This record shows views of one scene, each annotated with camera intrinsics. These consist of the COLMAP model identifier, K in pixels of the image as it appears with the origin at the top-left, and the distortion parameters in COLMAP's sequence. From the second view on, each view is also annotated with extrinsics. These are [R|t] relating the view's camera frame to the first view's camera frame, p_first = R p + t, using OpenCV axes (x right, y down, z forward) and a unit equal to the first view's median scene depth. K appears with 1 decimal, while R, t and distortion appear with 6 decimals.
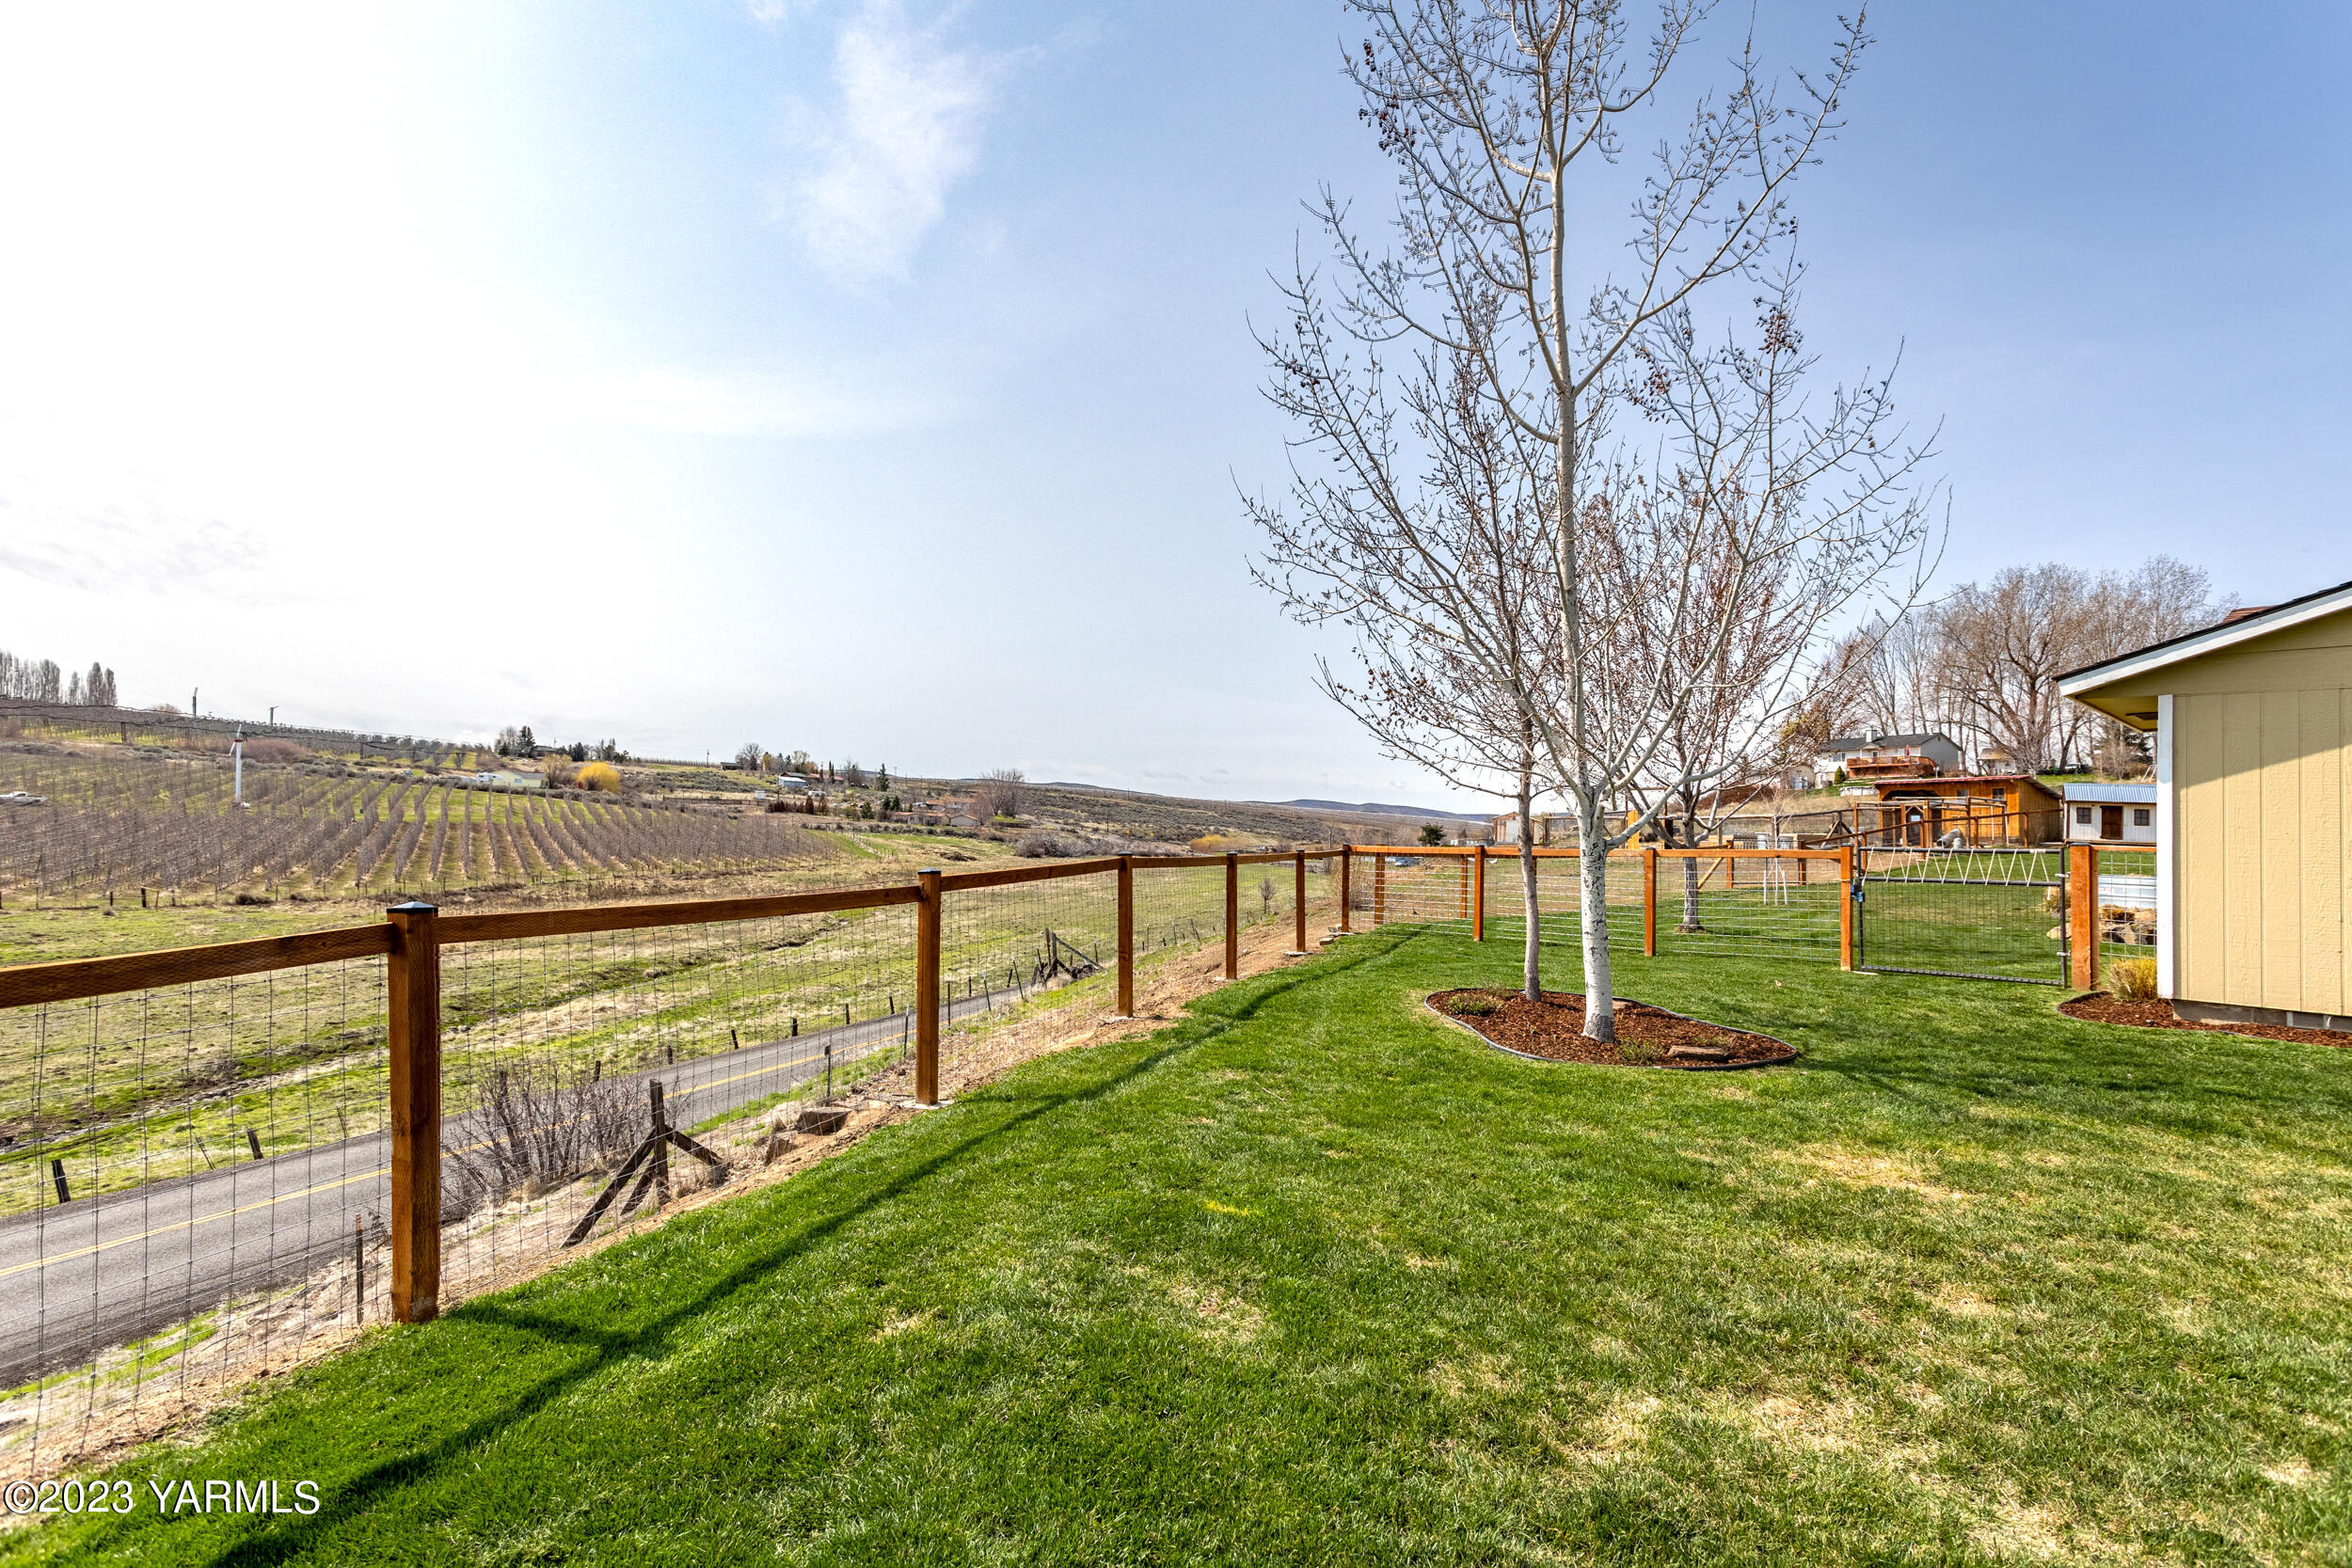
lens RADIAL K [[1142.8, 0, 1185.3], [0, 1142.8, 796.5], [0, 0, 1]] dist [-0.003888, 0.001685]
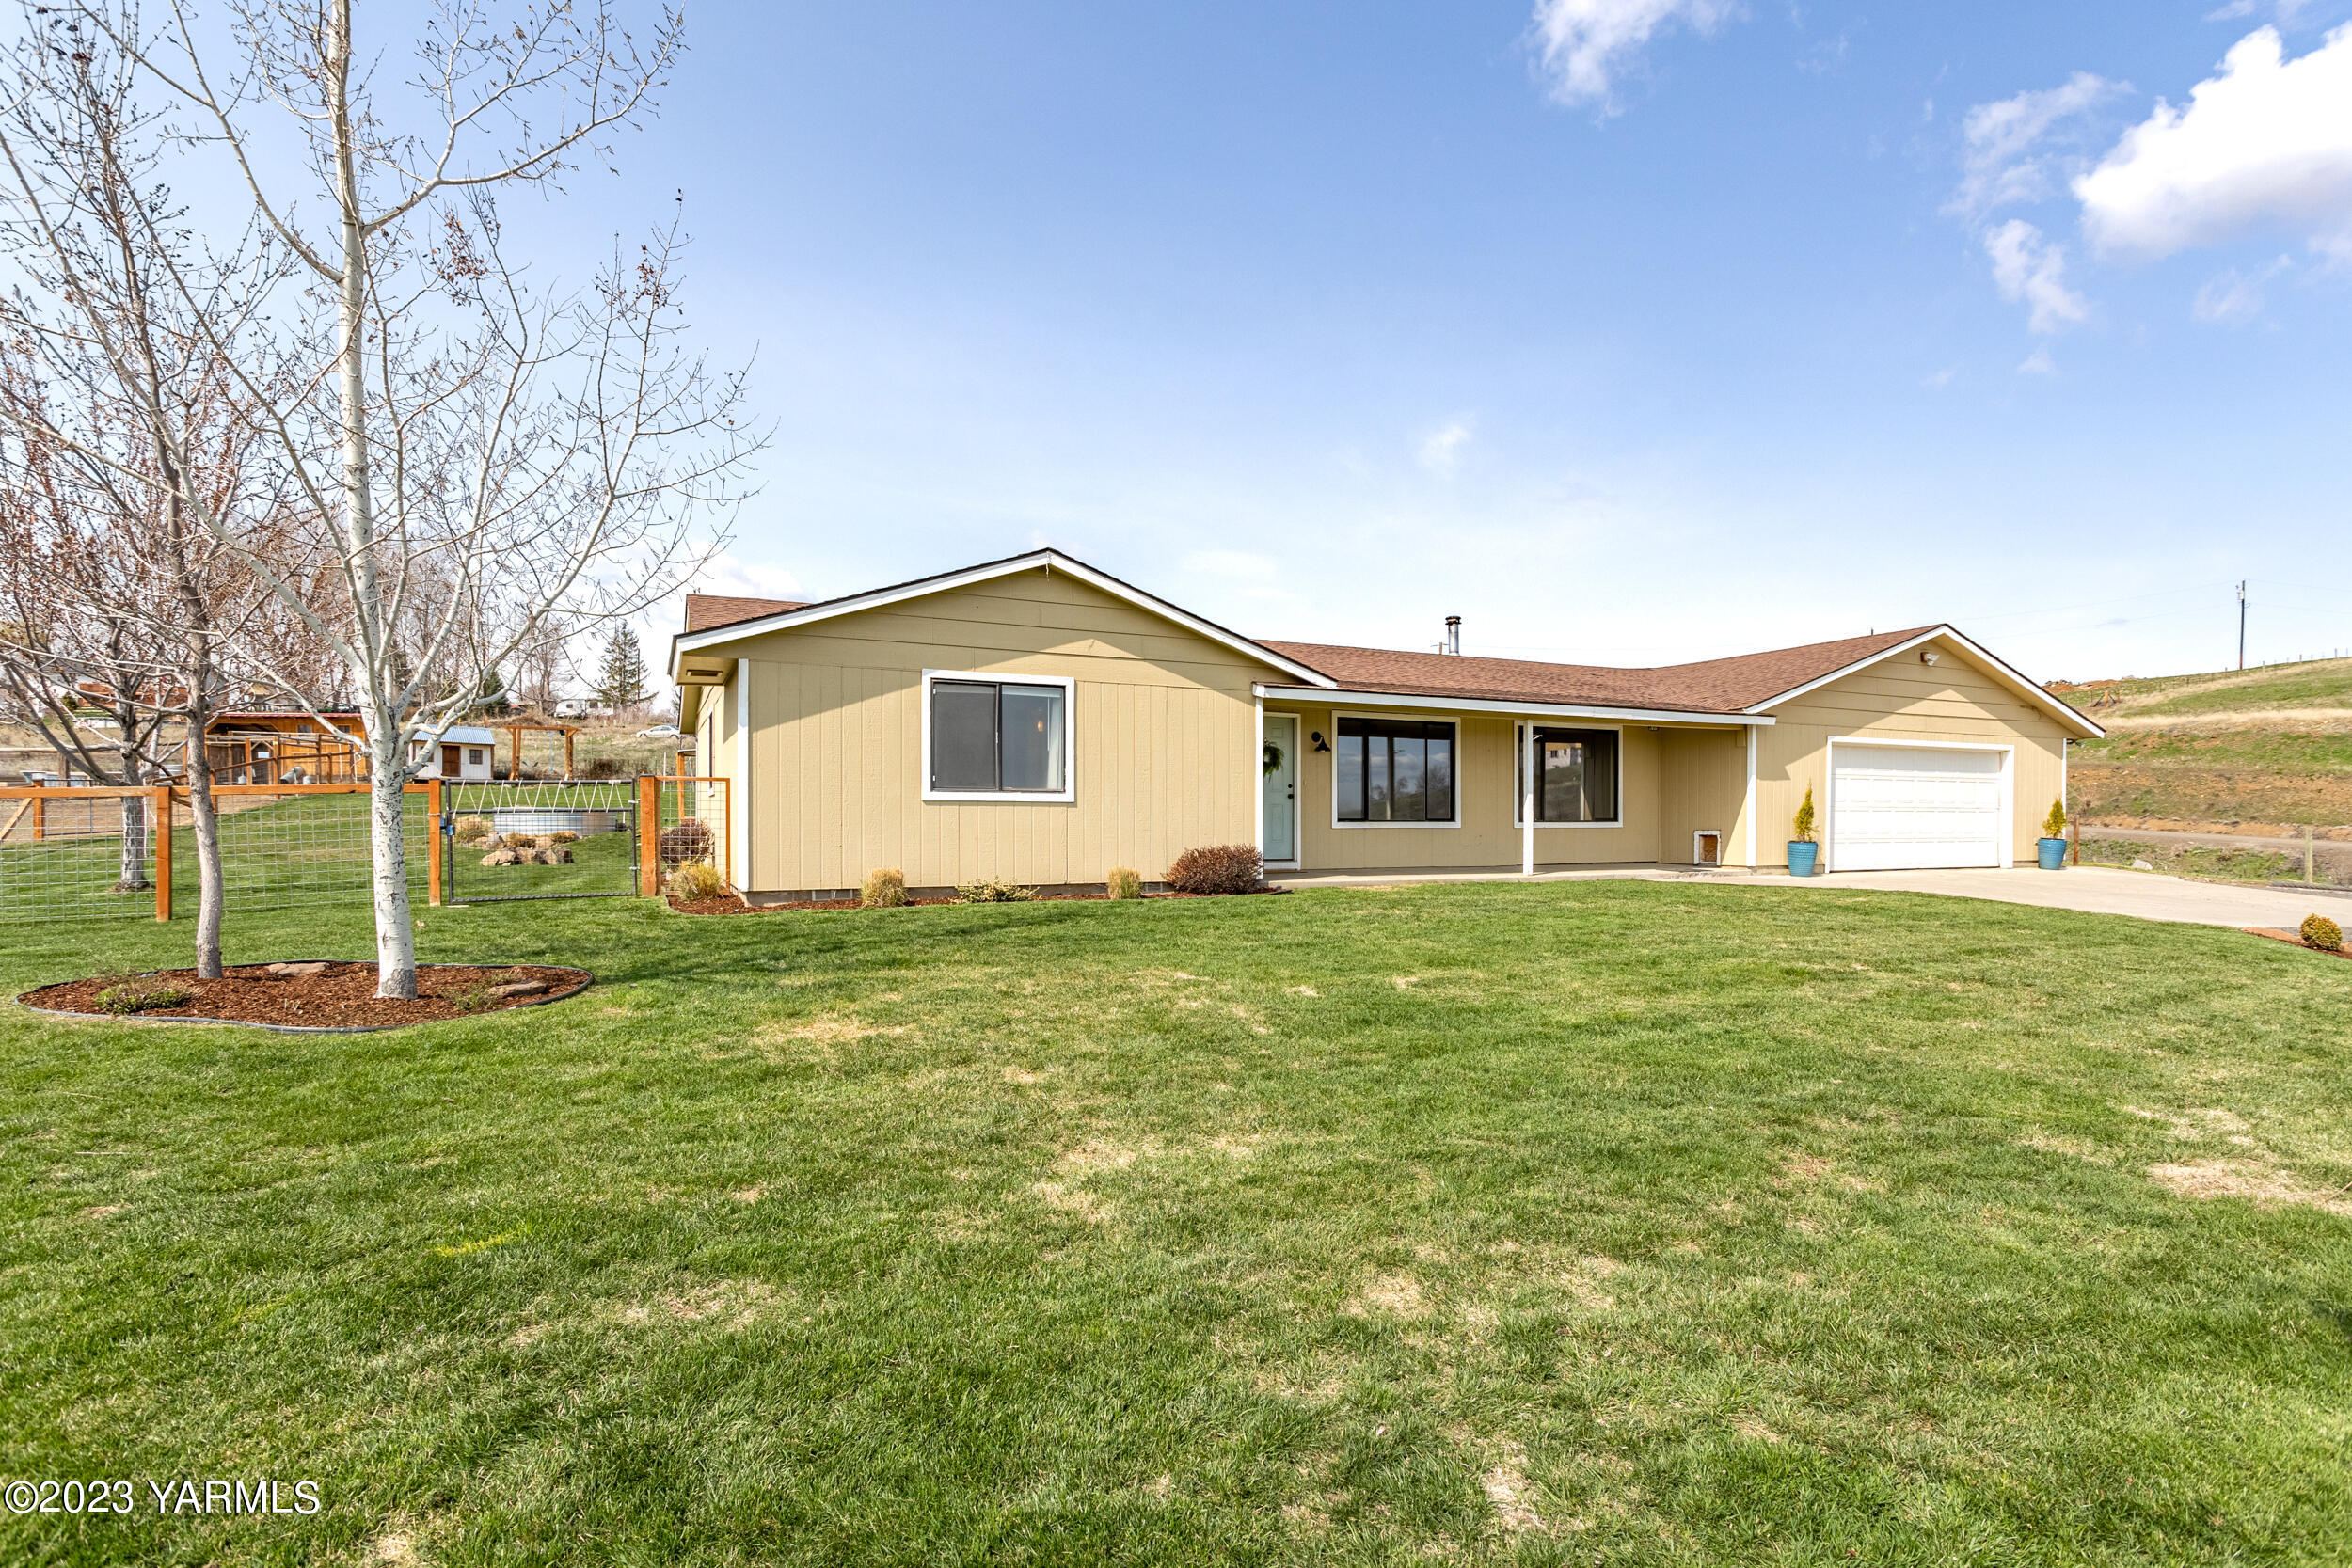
lens RADIAL K [[1142.8, 0, 1190.6], [0, 1142.8, 778.5], [0, 0, 1]] dist [-0.003888, 0.001685]
pose [[0.265199, -0.007395, 0.964165, -0.298234], [-0.028678, 0.999468, 0.015553, 0.013857], [-0.963767, -0.031775, 0.264846, 0.185493]]
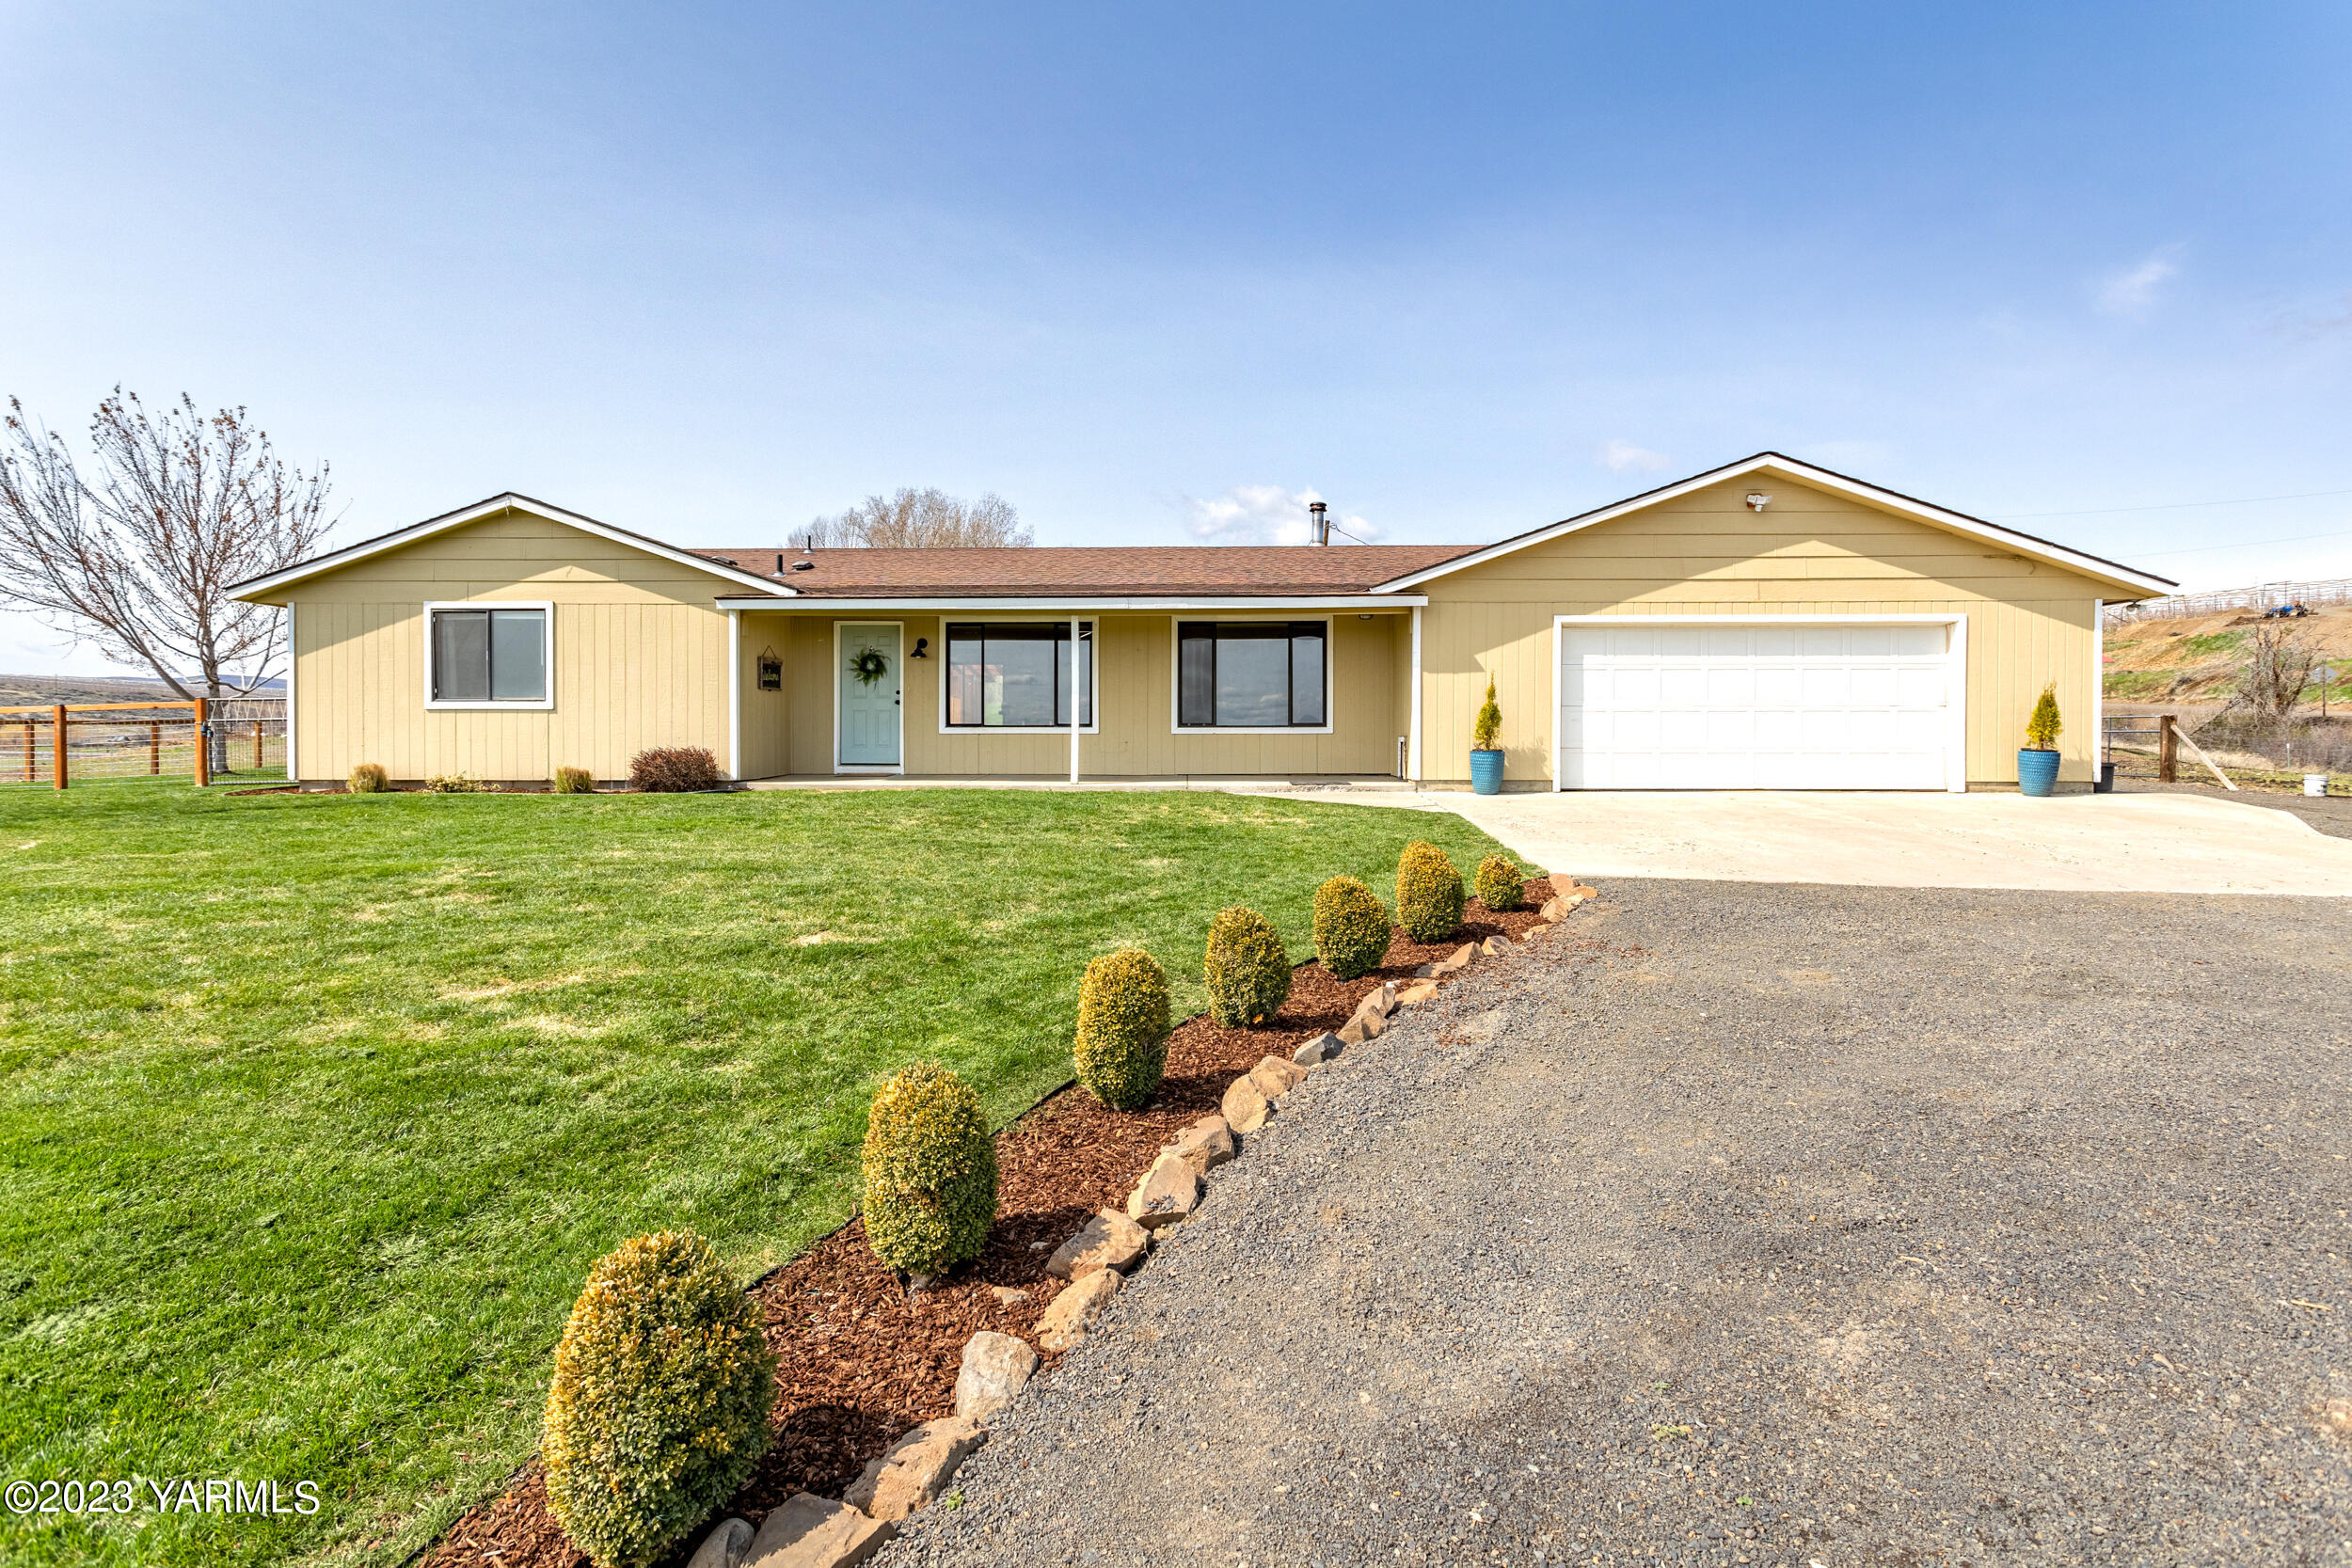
lens RADIAL K [[1100.0, 0, 1195.5], [0, 1100.0, 684.7], [0, 0, 1]] dist [0.000156, 0.000227]
pose [[0.683187, -0.010983, 0.730161, 0.662056], [-0.000406, 0.999881, 0.015420, 0.009347], [-0.730243, -0.010831, 0.683101, -1.272240]]
